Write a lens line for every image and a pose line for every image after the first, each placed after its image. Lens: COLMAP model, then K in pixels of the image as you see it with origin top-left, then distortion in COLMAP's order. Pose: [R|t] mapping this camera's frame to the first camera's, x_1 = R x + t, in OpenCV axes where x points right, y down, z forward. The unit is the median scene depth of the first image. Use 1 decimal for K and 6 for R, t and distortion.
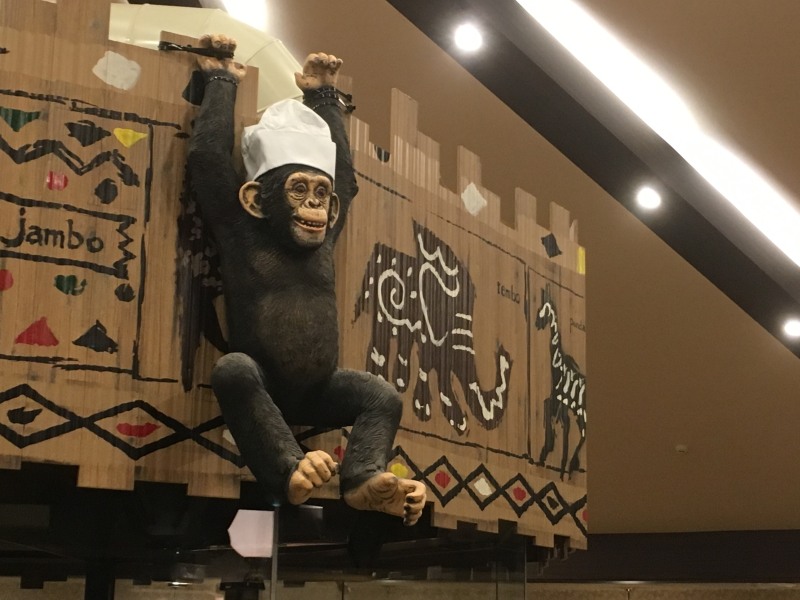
lens RADIAL K [[1480.3, 0, 400.0], [0, 1480.3, 300.0], [0, 0, 1]] dist [0.034719, 0.002708]
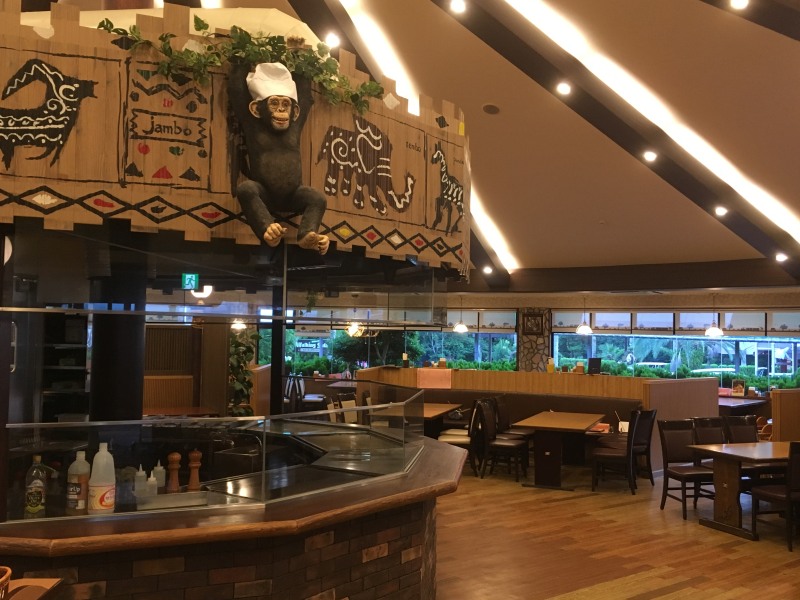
lens RADIAL K [[782.4, 0, 400.0], [0, 782.4, 300.0], [0, 0, 1]] dist [0.008510, 0.018143]
pose [[0.994806, -0.005151, -0.101655, 0.196981], [0.024872, 0.980744, 0.193708, -0.008432], [0.098700, -0.195231, 0.975778, -0.140659]]
